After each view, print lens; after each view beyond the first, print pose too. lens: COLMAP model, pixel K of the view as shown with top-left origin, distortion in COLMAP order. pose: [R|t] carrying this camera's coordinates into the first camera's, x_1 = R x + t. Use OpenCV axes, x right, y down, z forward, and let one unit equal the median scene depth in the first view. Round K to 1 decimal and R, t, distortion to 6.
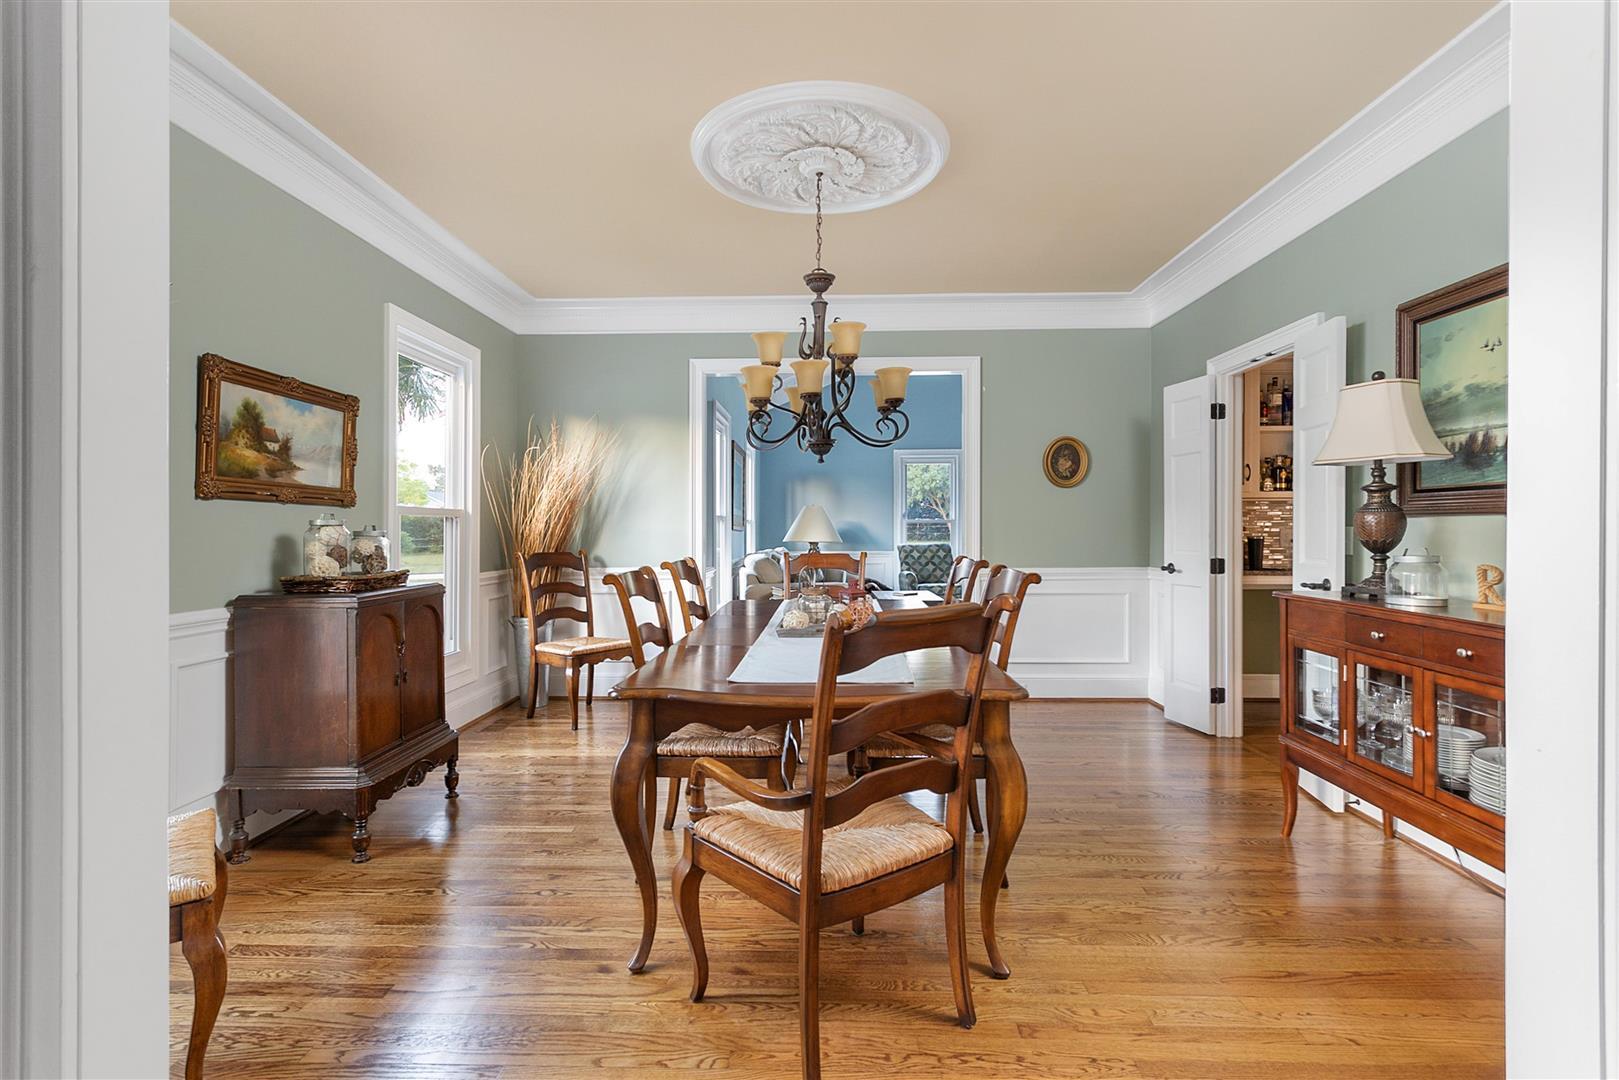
lens RADIAL K [[775.2, 0, 809.2], [0, 775.2, 528.5], [0, 0, 1]] dist [-0.002714, -0.000057]
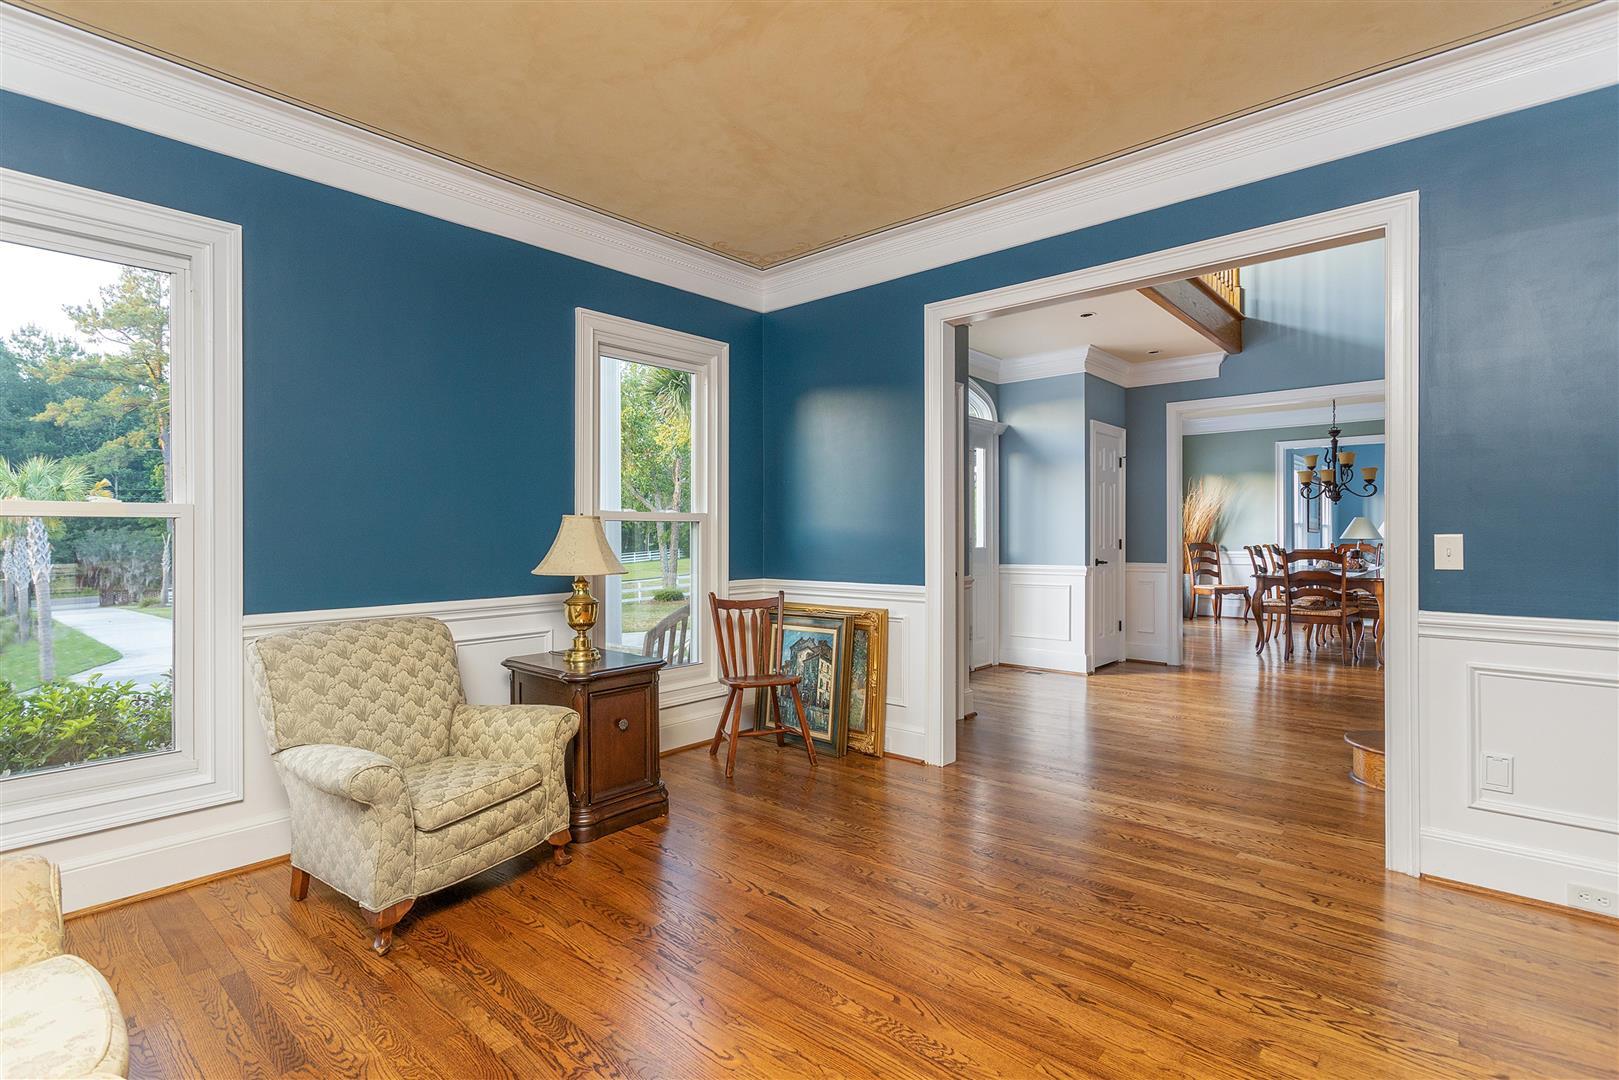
lens RADIAL K [[775.2, 0, 805.2], [0, 775.2, 530.7], [0, 0, 1]] dist [-0.002714, -0.000057]
pose [[0.765520, -0.007325, -0.643370, 0.246123], [0.004830, 0.999972, -0.005637, 0.006290], [0.643394, 0.001207, 0.765534, -1.609474]]
